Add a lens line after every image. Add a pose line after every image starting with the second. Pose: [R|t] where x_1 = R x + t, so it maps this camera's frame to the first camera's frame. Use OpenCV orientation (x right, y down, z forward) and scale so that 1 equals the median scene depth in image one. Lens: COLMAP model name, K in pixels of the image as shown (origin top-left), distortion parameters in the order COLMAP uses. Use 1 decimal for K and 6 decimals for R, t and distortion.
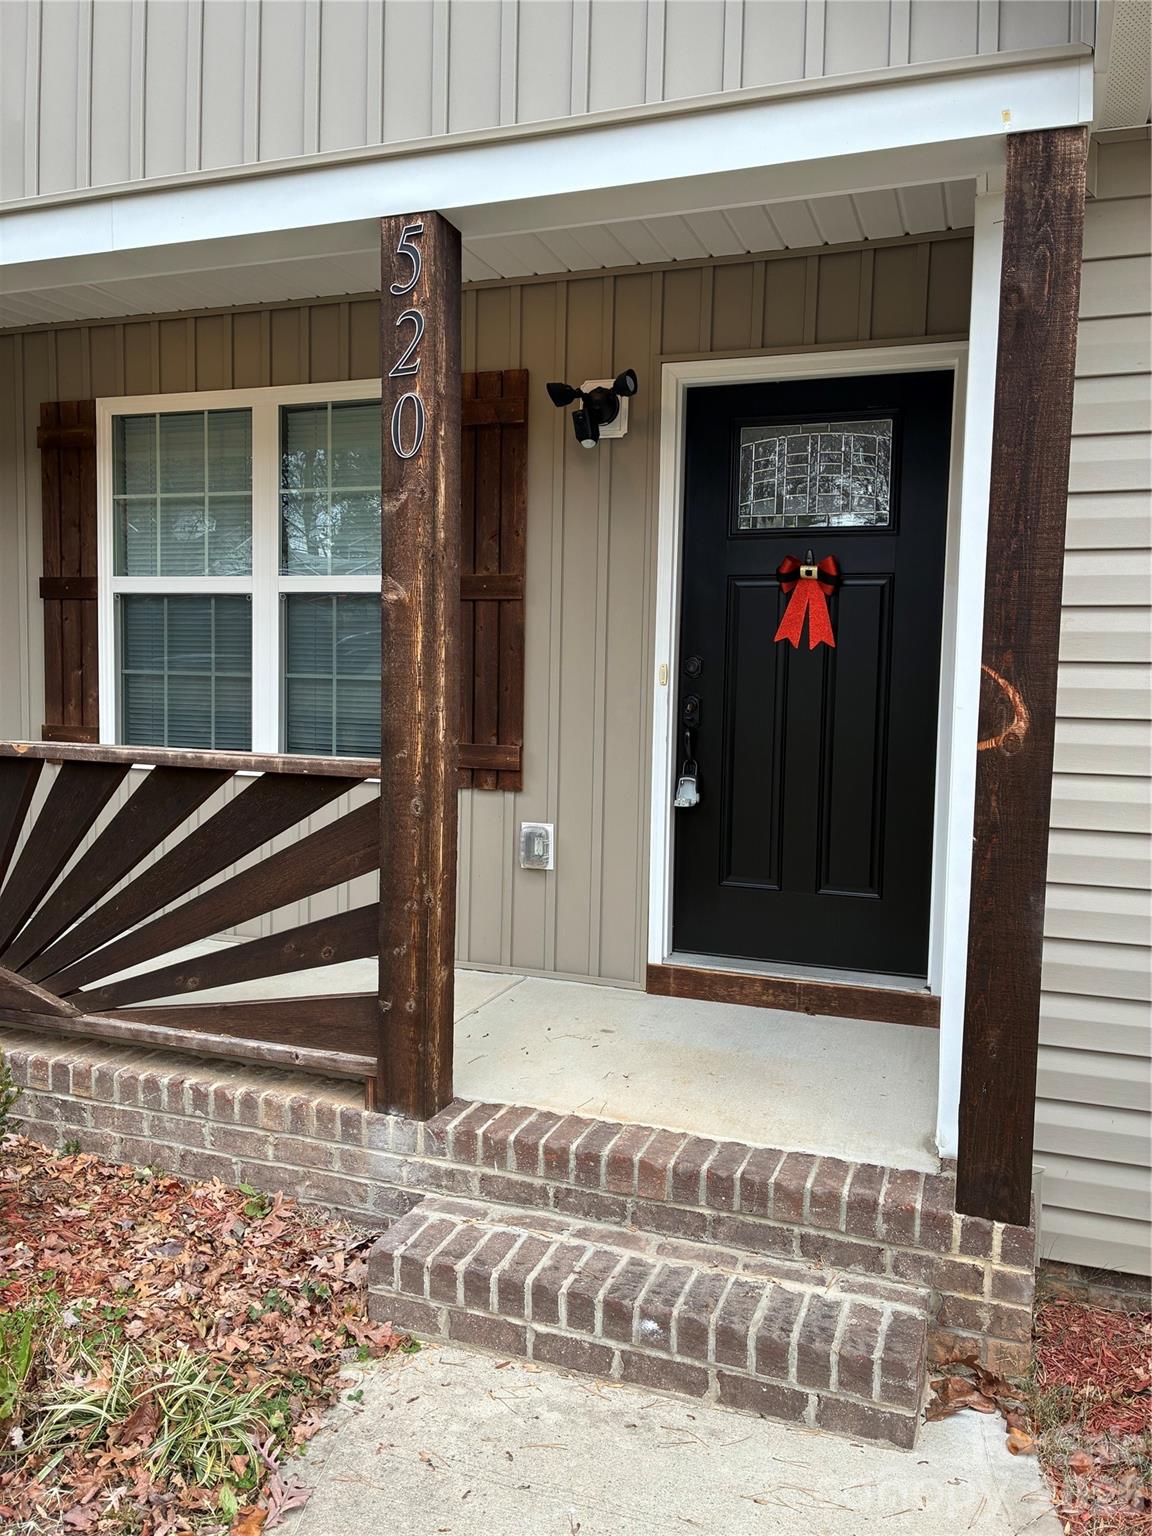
lens RADIAL K [[1168.0, 0, 578.5], [0, 1168.0, 760.0], [0, 0, 1]] dist [0.057675, -0.073190]
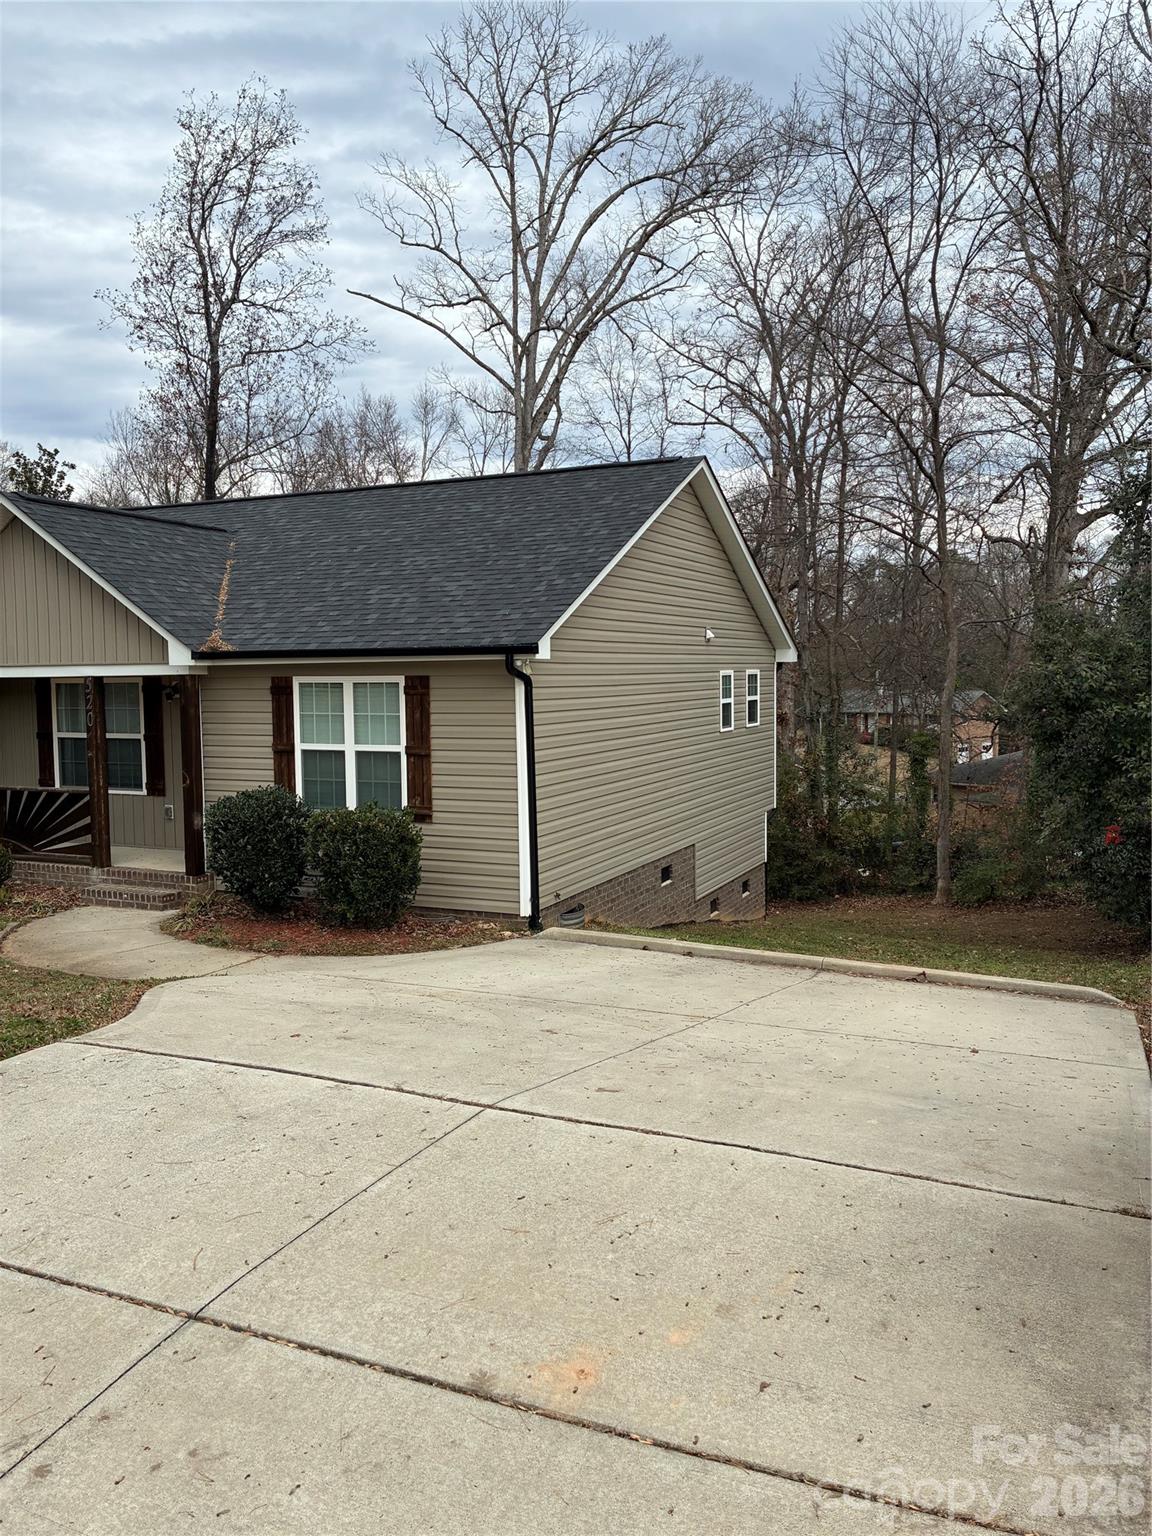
lens RADIAL K [[1168.0, 0, 576.7], [0, 1168.0, 761.8], [0, 0, 1]] dist [0.057675, -0.073190]
pose [[0.995746, -0.025607, -0.088515, 2.061264], [0.025264, 0.999668, -0.004995, -0.037839], [0.088613, 0.002738, 0.996062, -3.290832]]
